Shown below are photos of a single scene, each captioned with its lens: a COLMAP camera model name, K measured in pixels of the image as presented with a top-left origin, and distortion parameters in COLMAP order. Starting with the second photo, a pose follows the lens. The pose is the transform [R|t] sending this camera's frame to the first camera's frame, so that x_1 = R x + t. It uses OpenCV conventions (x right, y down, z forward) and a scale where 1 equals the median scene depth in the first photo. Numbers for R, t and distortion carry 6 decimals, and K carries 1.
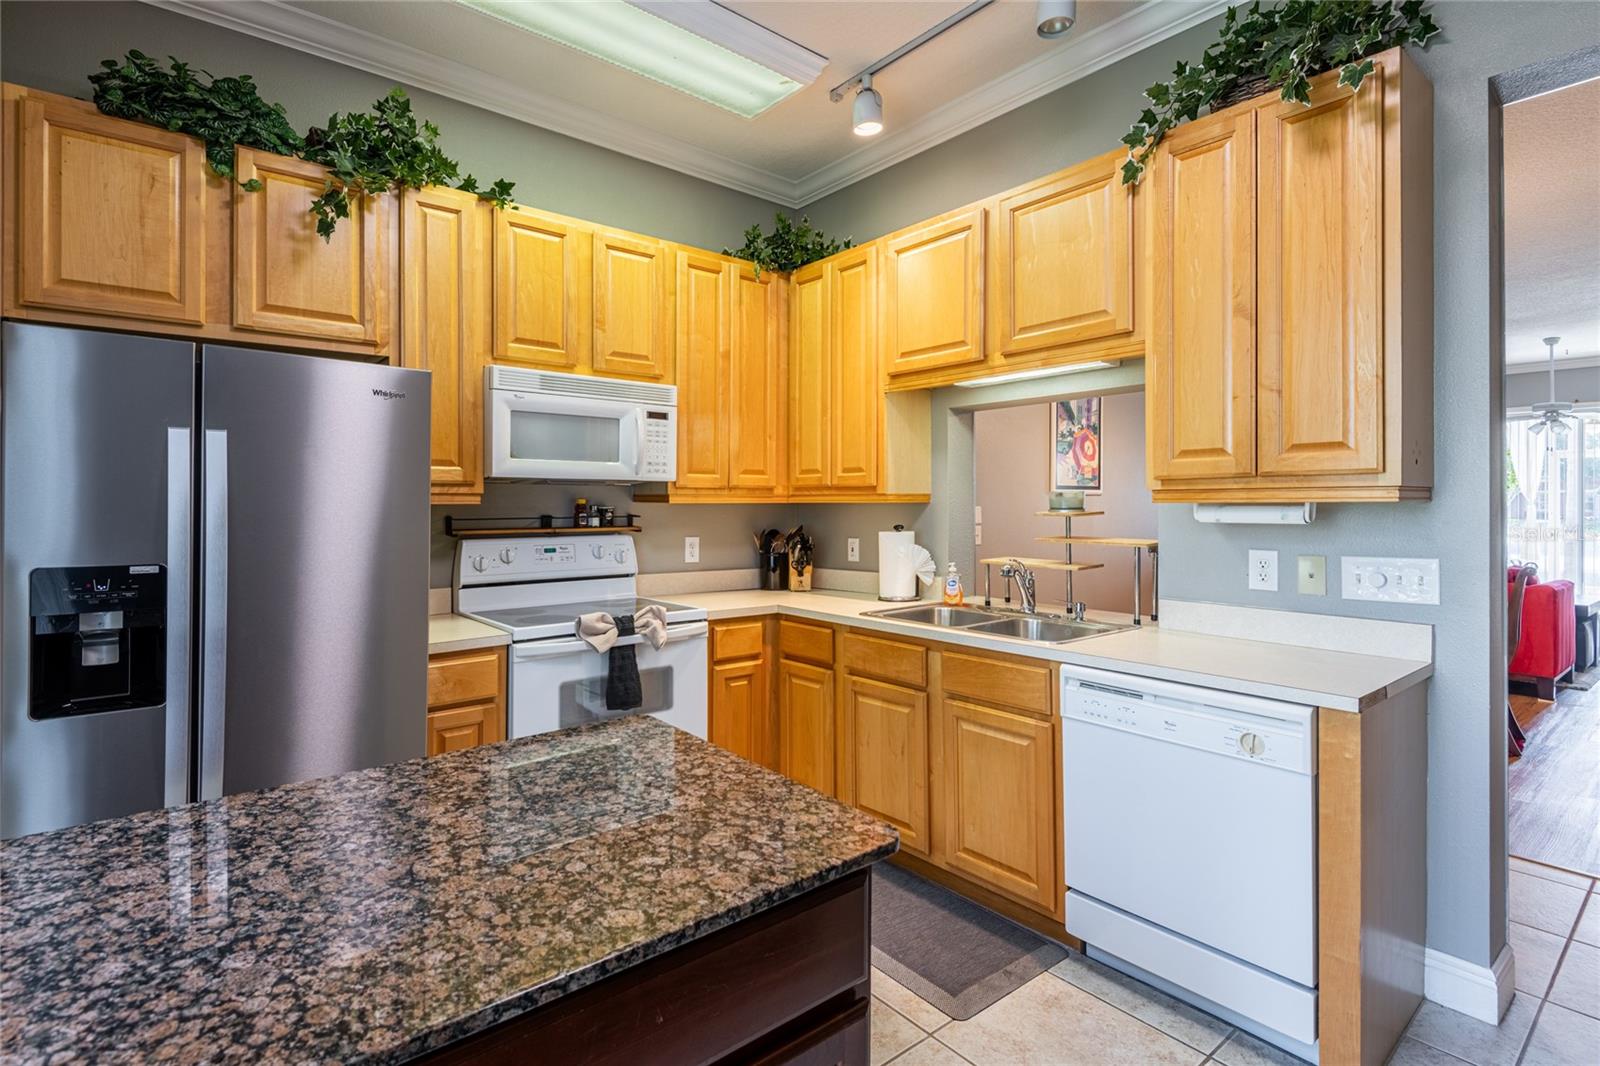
lens RADIAL K [[766.2, 0, 729.7], [0, 766.2, 503.7], [0, 0, 1]] dist [0.056423, -0.046015]
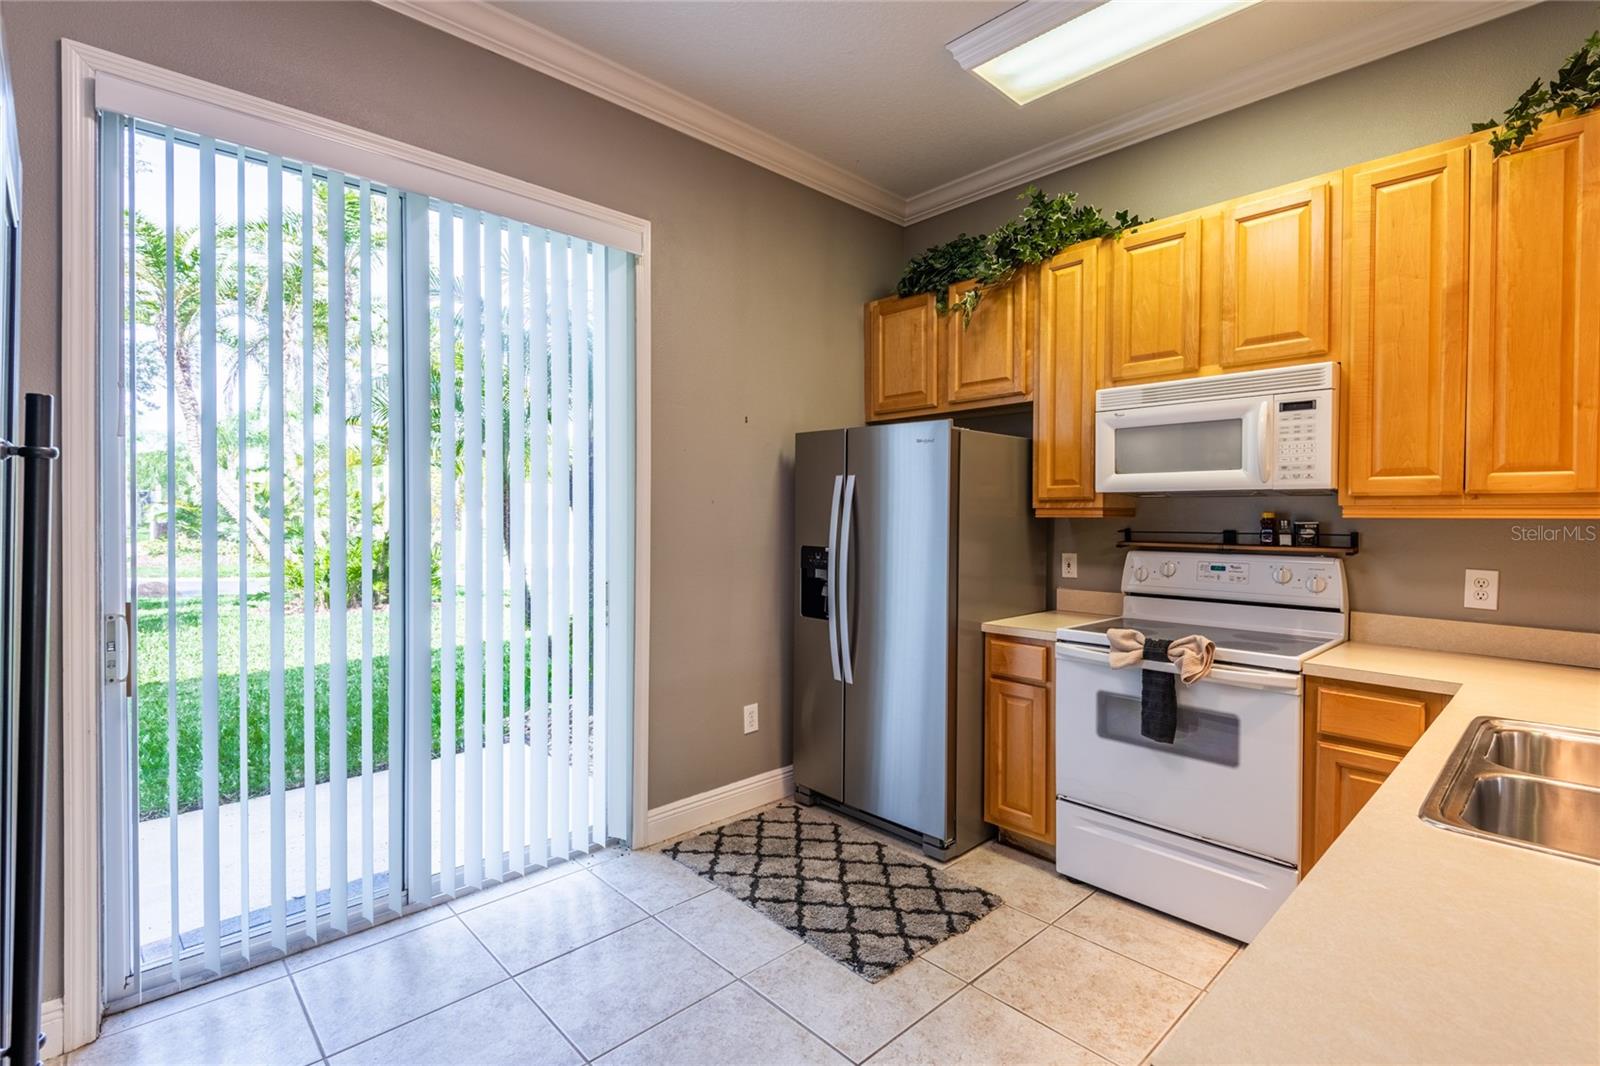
lens RADIAL K [[742.2, 0, 813.5], [0, 742.2, 519.4], [0, 0, 1]] dist [0.020863, -0.011051]
pose [[0.112148, 0.008461, -0.993656, 0.620487], [-0.003858, 0.999960, 0.008079, -0.003221], [0.993684, 0.002927, 0.112176, 0.428739]]
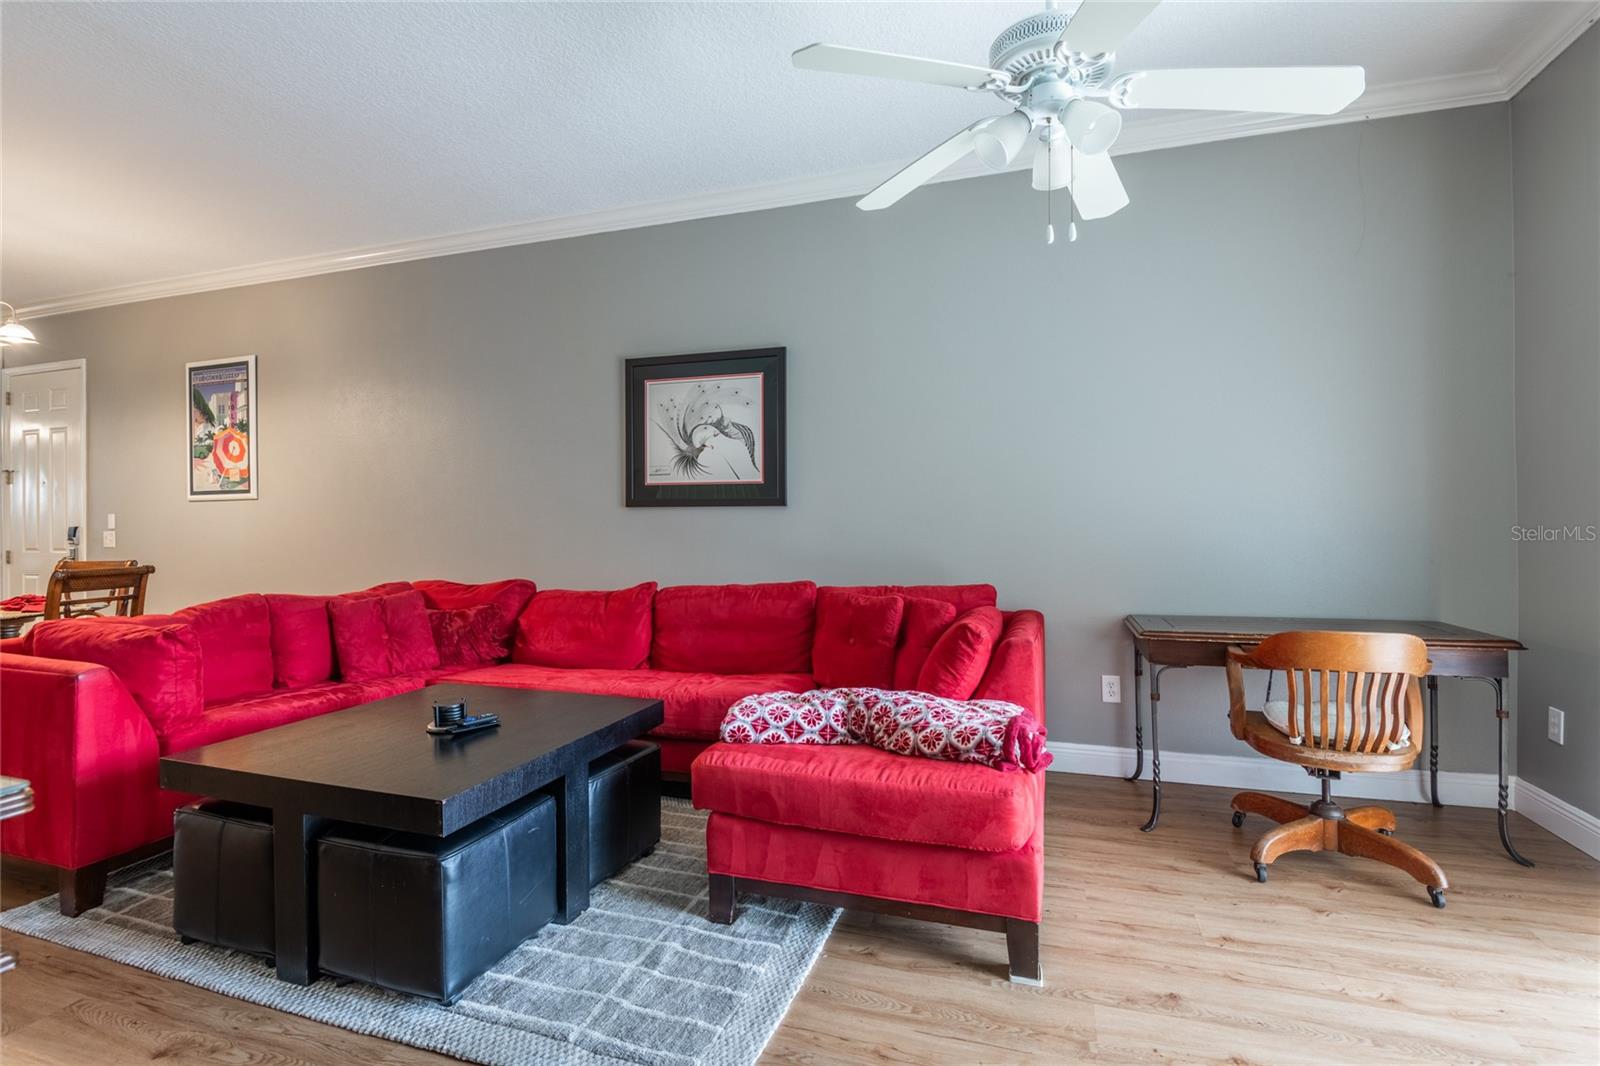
lens RADIAL K [[740.8, 0, 804.9], [0, 740.8, 523.7], [0, 0, 1]] dist [0.011862, -0.000807]
pose [[0.570164, -0.004123, -0.821521, 2.980068], [0.010294, 0.999945, 0.002126, 0.042460], [0.821467, -0.009669, 0.570175, 1.986155]]
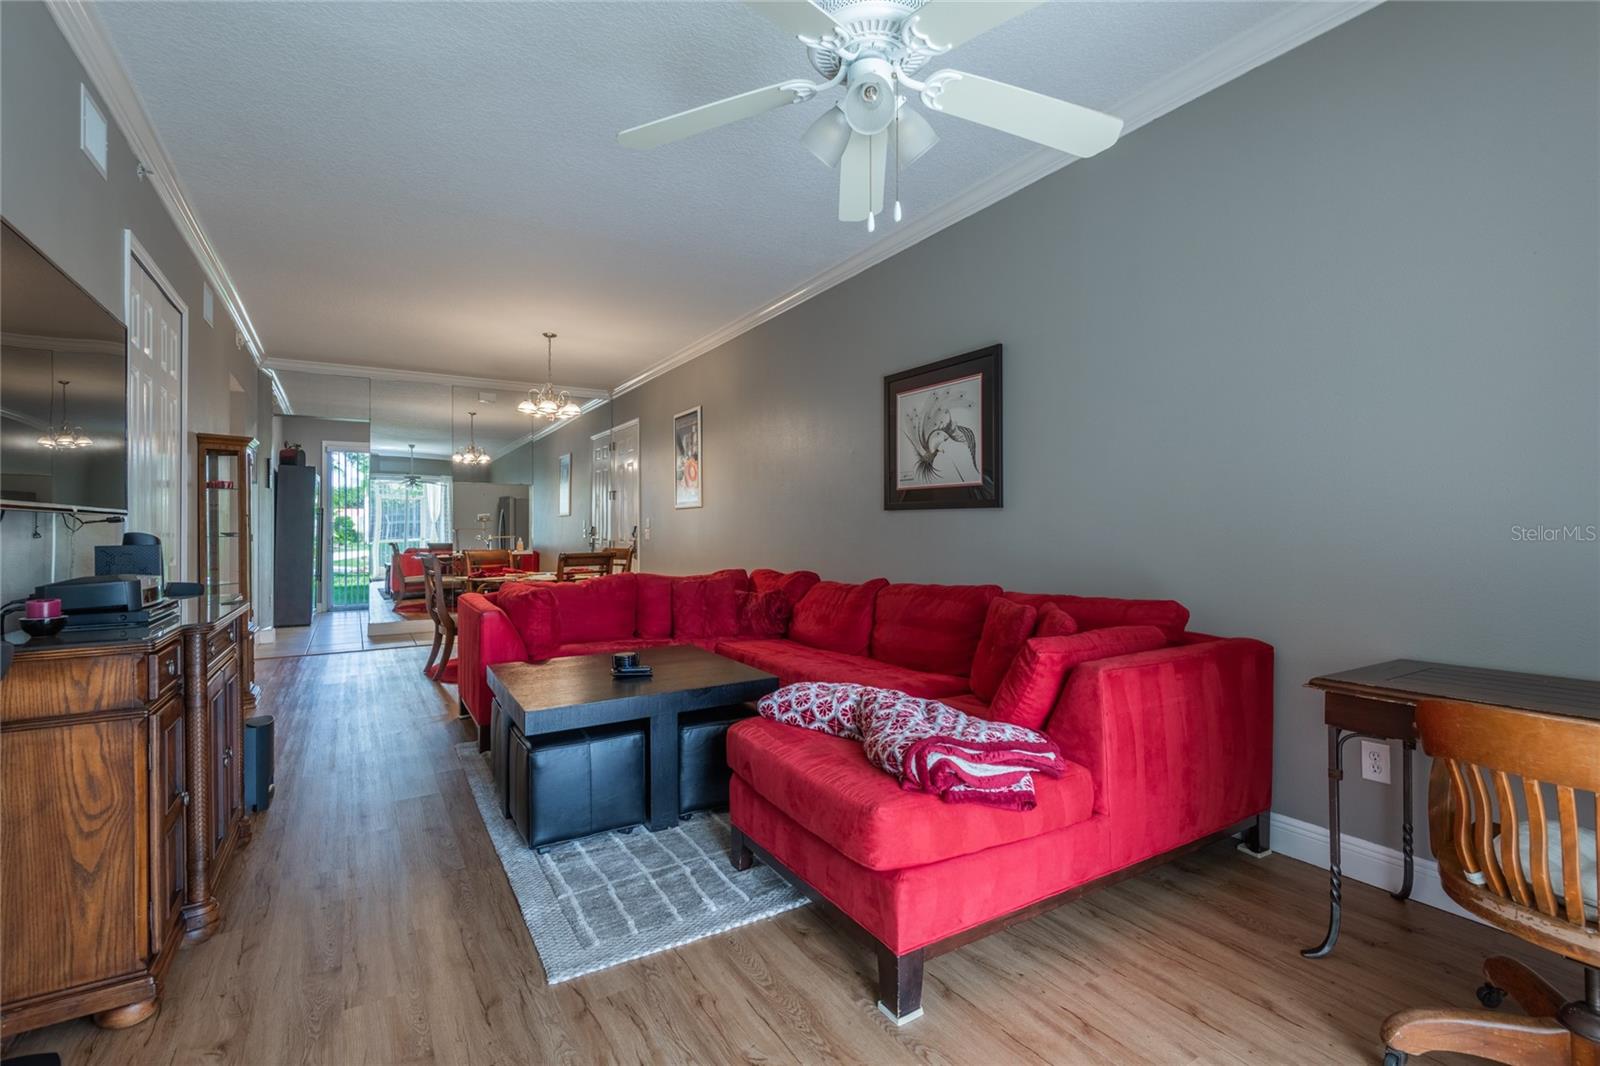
lens RADIAL K [[717.7, 0, 807.5], [0, 717.7, 529.7], [0, 0, 1]] dist [0.030866, -0.016130]
pose [[-0.088644, 0.003722, -0.996056, 3.139328], [0.008232, 0.999962, 0.003004, 0.045179], [0.996029, -0.007933, -0.088671, 2.462168]]
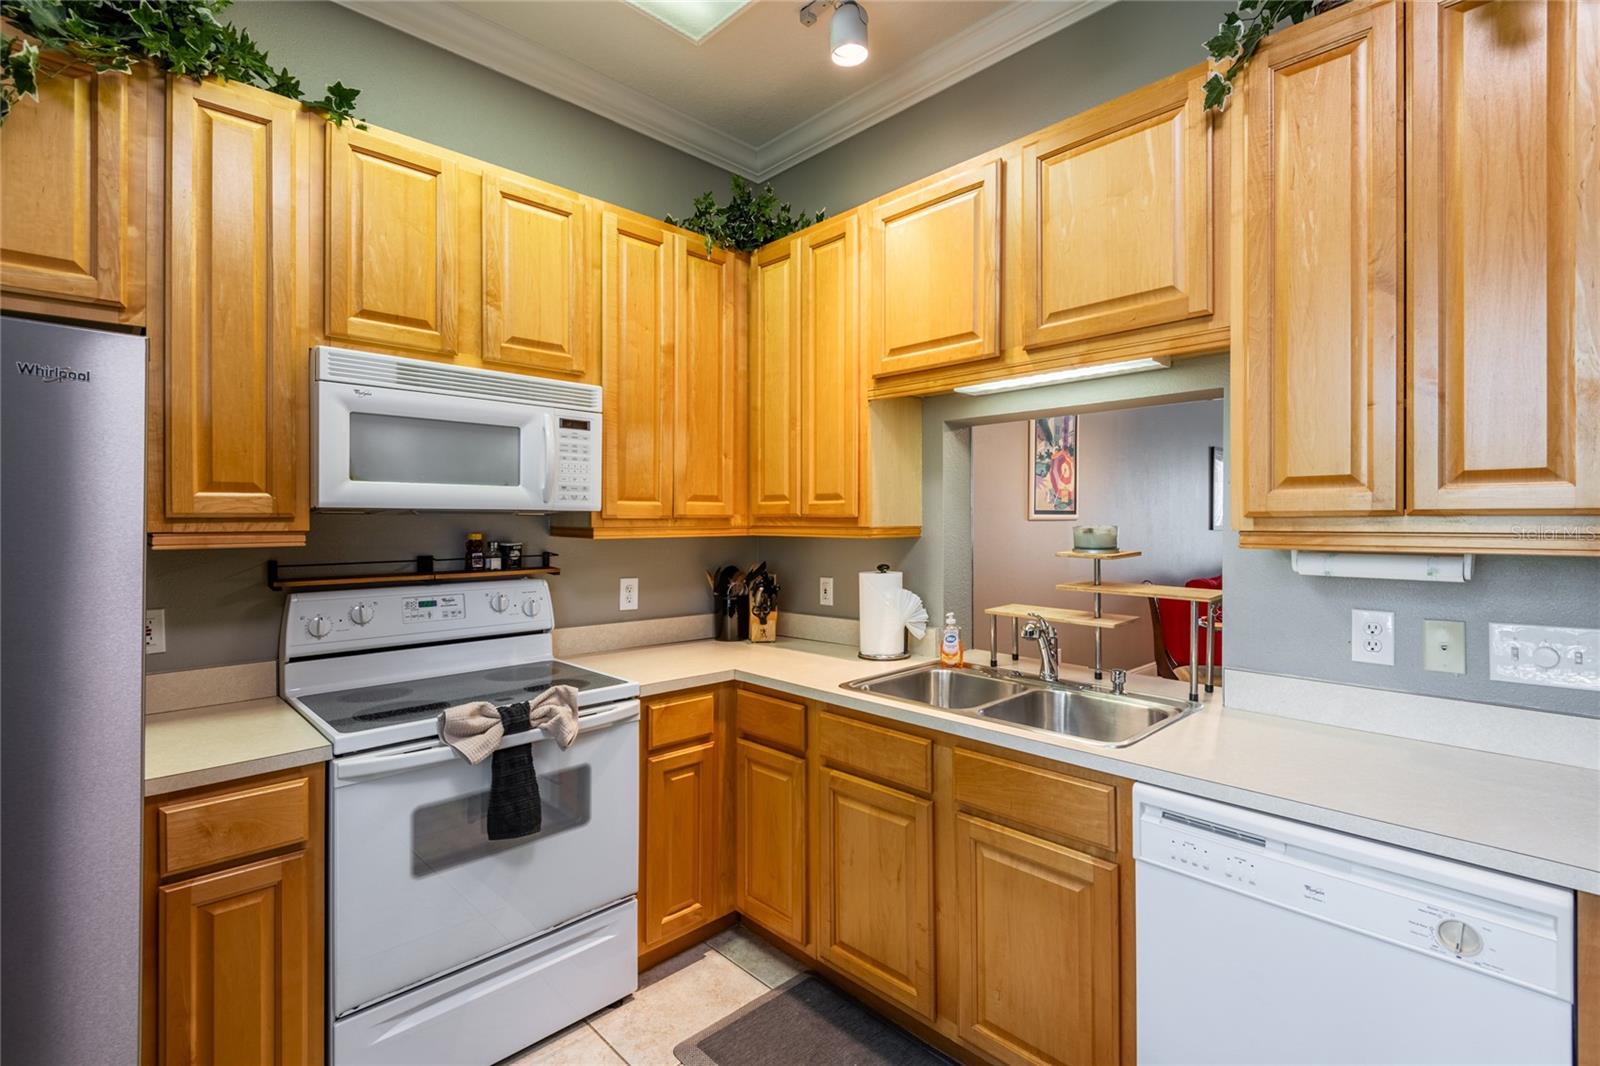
lens RADIAL K [[729.2, 0, 770.6], [0, 729.2, 524.5], [0, 0, 1]] dist [0.049977, -0.030230]
pose [[0.994881, -0.000118, 0.101049, 0.025320], [-0.000541, 0.999979, 0.006499, -0.021394], [-0.101048, -0.006520, 0.994860, 0.265347]]
